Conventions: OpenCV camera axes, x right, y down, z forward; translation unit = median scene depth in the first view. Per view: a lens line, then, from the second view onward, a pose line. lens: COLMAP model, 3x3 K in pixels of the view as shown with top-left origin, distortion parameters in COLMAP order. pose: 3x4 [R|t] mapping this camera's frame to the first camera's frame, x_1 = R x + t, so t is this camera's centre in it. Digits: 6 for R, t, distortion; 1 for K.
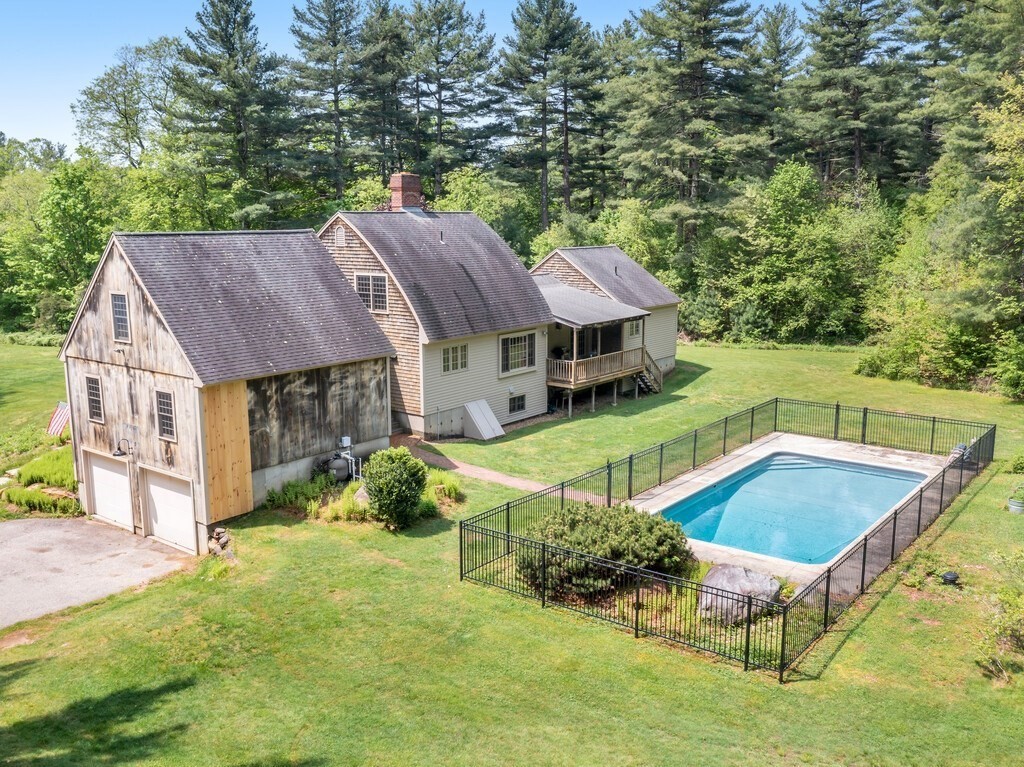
lens RADIAL K [[936.9, 0, 511.1], [0, 936.9, 385.4], [0, 0, 1]] dist [0.049708, 0.003215]
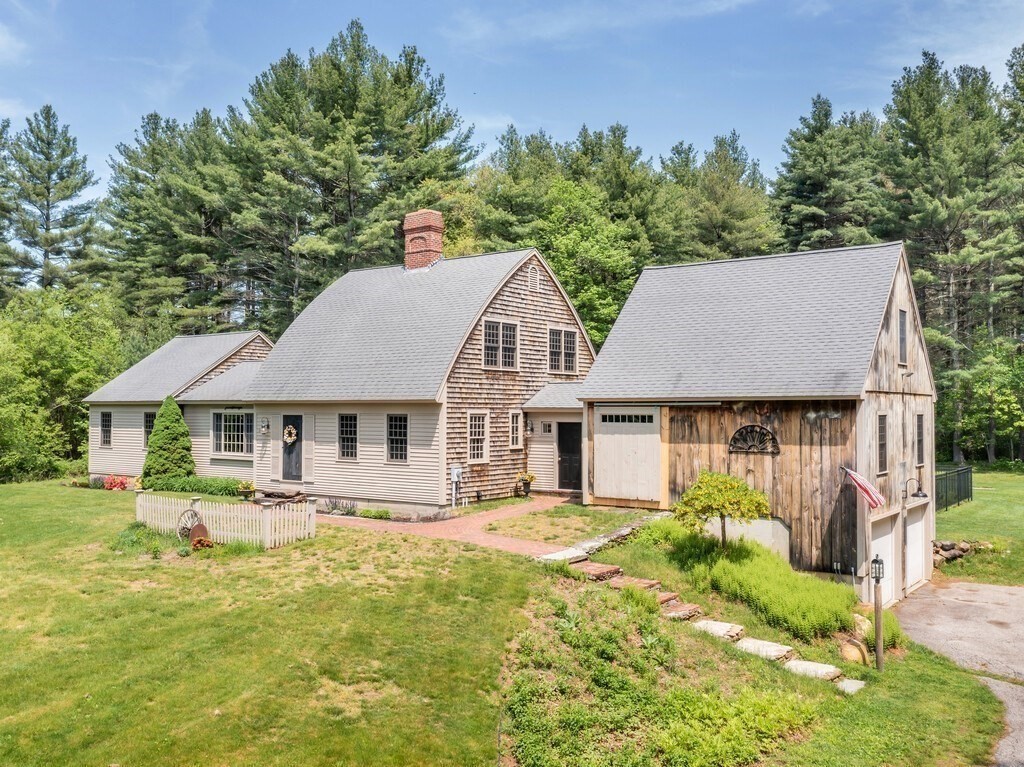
lens RADIAL K [[936.9, 0, 513.7], [0, 936.9, 386.5], [0, 0, 1]] dist [0.049708, 0.003215]
pose [[-0.037642, 0.029813, 0.998846, -0.929242], [0.180951, 0.983234, -0.022527, -0.052193], [-0.982772, 0.179894, -0.042406, 1.018938]]
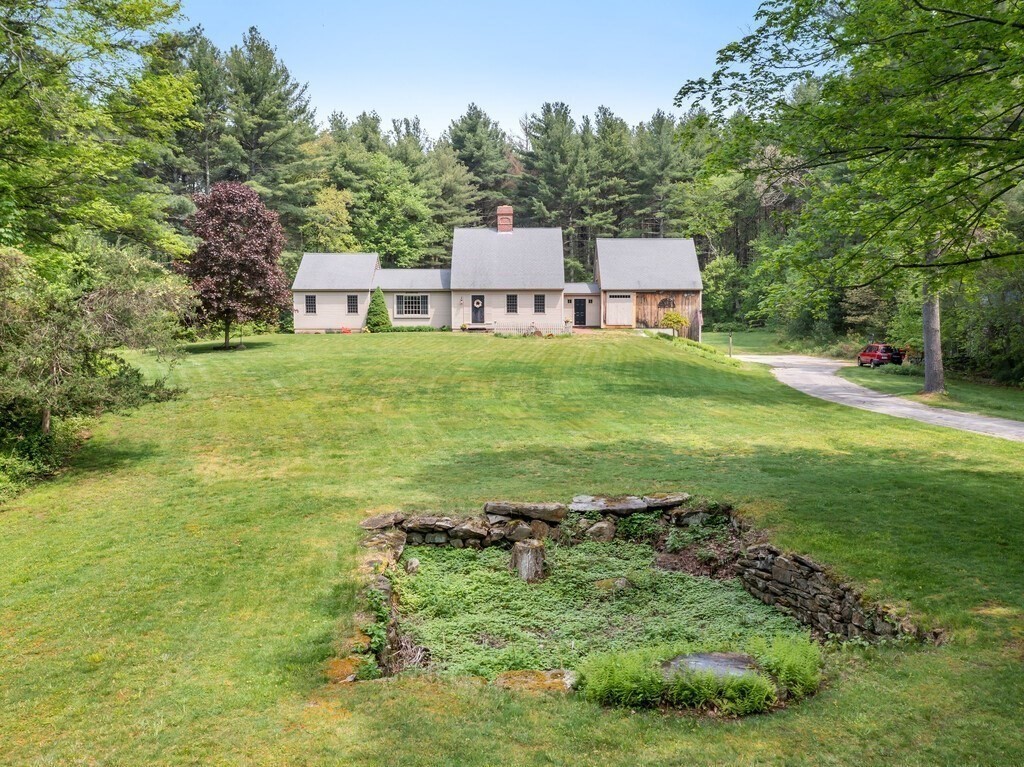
lens RADIAL K [[936.9, 0, 511.4], [0, 936.9, 382.0], [0, 0, 1]] dist [0.049708, 0.003215]
pose [[-0.589945, -0.046147, 0.806124, -1.777281], [0.151017, 0.974442, 0.166302, -0.234726], [-0.793195, 0.219848, -0.567898, 2.385728]]
